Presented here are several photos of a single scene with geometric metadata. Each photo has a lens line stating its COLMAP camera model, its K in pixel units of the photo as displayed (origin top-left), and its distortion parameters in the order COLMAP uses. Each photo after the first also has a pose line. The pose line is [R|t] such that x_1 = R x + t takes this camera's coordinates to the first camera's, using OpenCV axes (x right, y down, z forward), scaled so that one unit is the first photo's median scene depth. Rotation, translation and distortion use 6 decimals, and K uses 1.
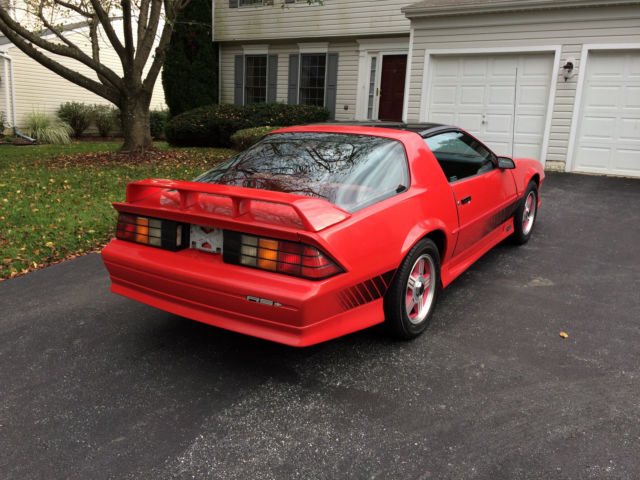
lens RADIAL K [[544.8, 0, 320.9], [0, 544.8, 239.3], [0, 0, 1]] dist [0.069412, -0.086443]
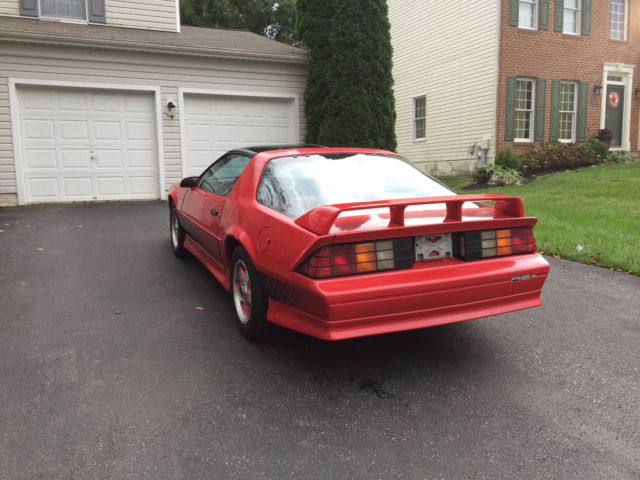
lens RADIAL K [[544.8, 0, 320.9], [0, 544.8, 239.3], [0, 0, 1]] dist [0.069412, -0.086443]
pose [[0.529201, -0.157190, 0.833809, -1.019193], [0.218027, 0.974886, 0.045409, -0.094484], [-0.820007, 0.157762, 0.550182, 0.506621]]
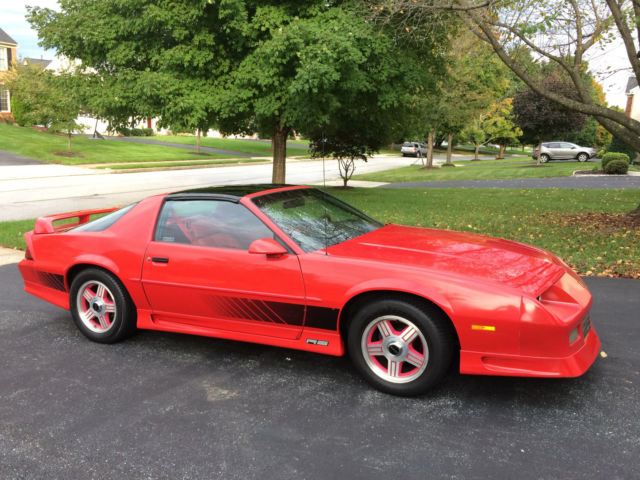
lens RADIAL K [[544.8, 0, 320.9], [0, 544.8, 239.3], [0, 0, 1]] dist [0.069412, -0.086443]
pose [[0.144615, 0.158169, -0.976765, 1.477880], [-0.244677, 0.962202, 0.119586, -0.344570], [0.958760, 0.221698, 0.177849, 1.198757]]
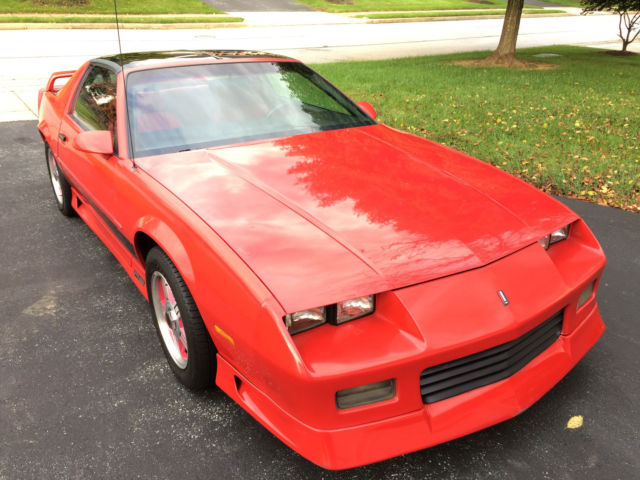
lens RADIAL K [[544.8, 0, 320.9], [0, 544.8, 239.3], [0, 0, 1]] dist [0.069412, -0.086443]
pose [[-0.375546, 0.370785, -0.849402, 1.047395], [-0.245757, 0.843838, 0.477012, -0.525830], [0.893627, 0.387887, -0.225777, 1.820232]]
